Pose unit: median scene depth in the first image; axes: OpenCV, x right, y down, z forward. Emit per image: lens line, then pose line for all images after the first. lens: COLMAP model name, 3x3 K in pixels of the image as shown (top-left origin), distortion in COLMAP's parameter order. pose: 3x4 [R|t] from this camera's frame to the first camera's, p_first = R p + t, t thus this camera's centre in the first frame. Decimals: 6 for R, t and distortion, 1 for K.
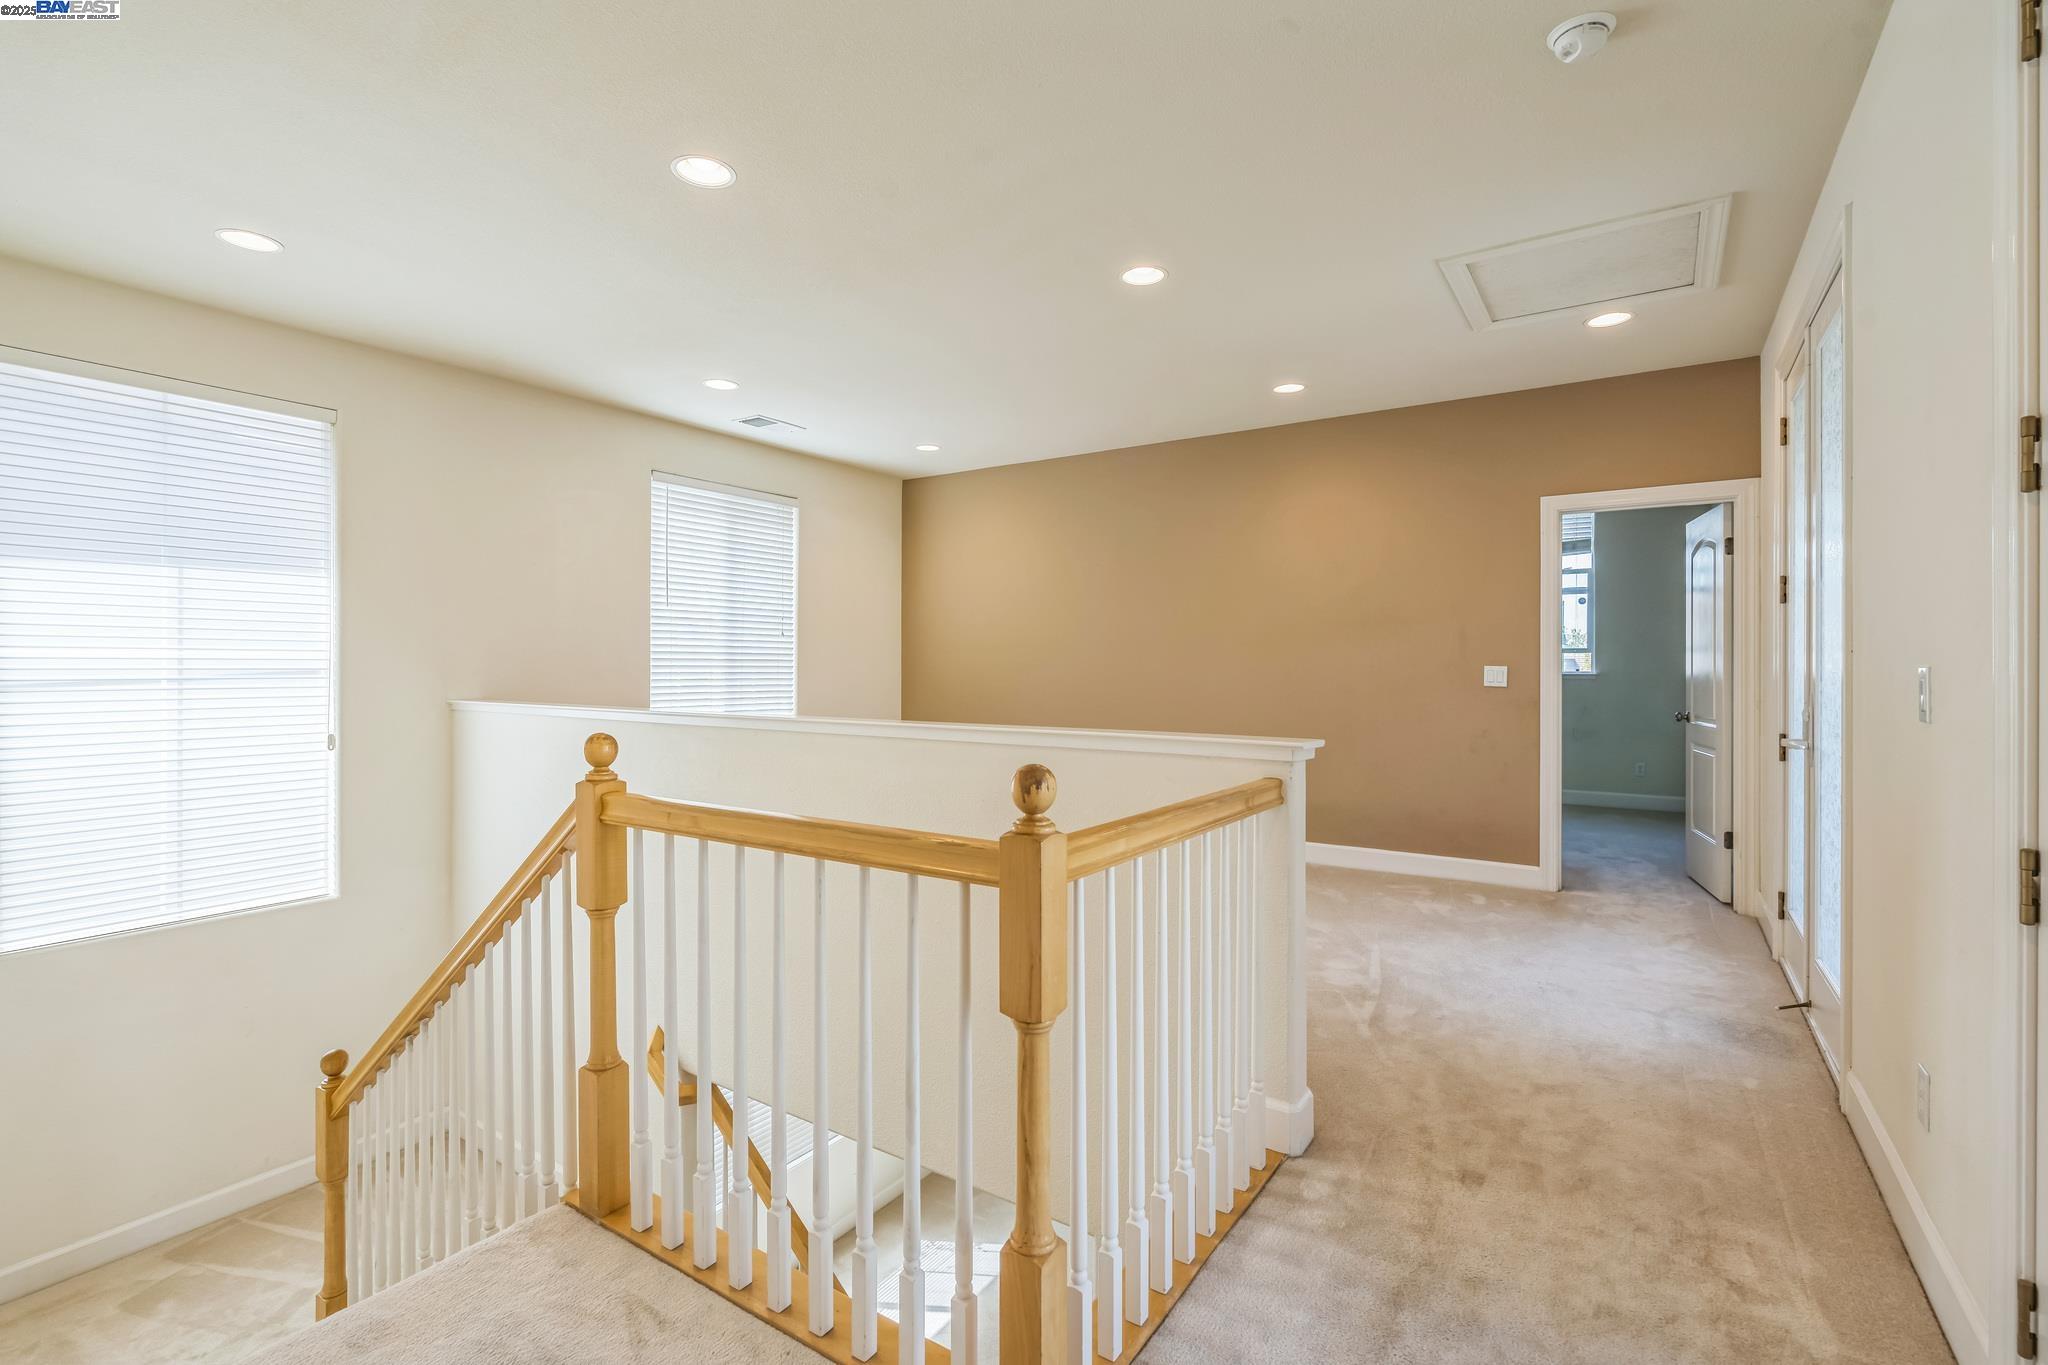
lens RADIAL K [[926.4, 0, 1020.3], [0, 926.4, 673.8], [0, 0, 1]] dist [0.001308, -0.000030]
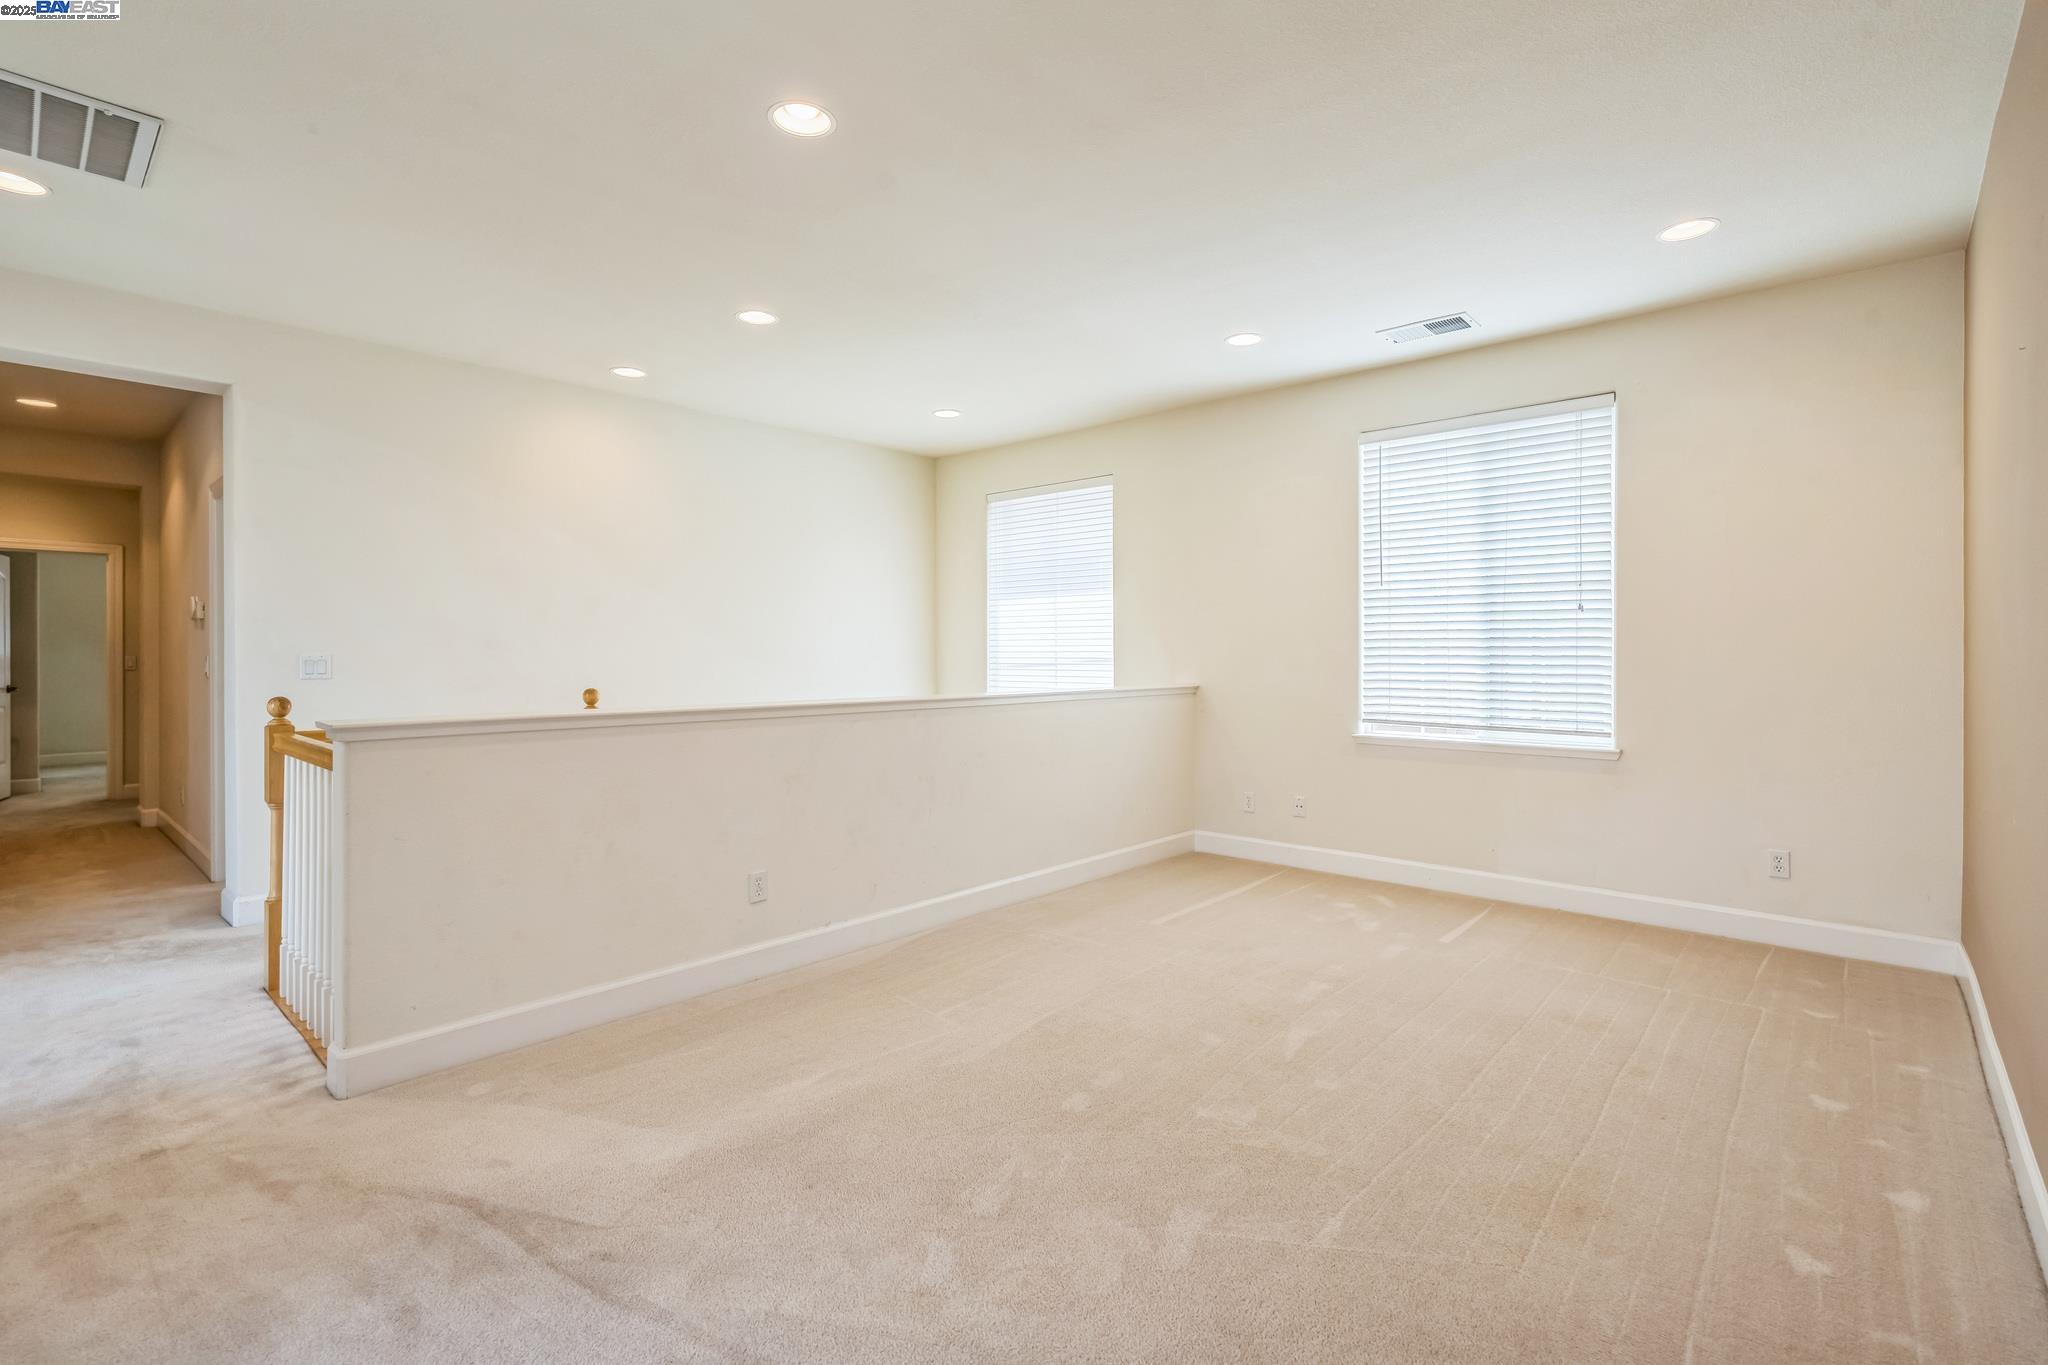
lens RADIAL K [[926.4, 0, 1023.0], [0, 926.4, 667.1], [0, 0, 1]] dist [0.001308, -0.000030]
pose [[-0.149693, 0.015134, -0.988617, 0.486640], [-0.011255, 0.999792, 0.017010, -0.007866], [0.988668, 0.013673, -0.149492, 0.756821]]
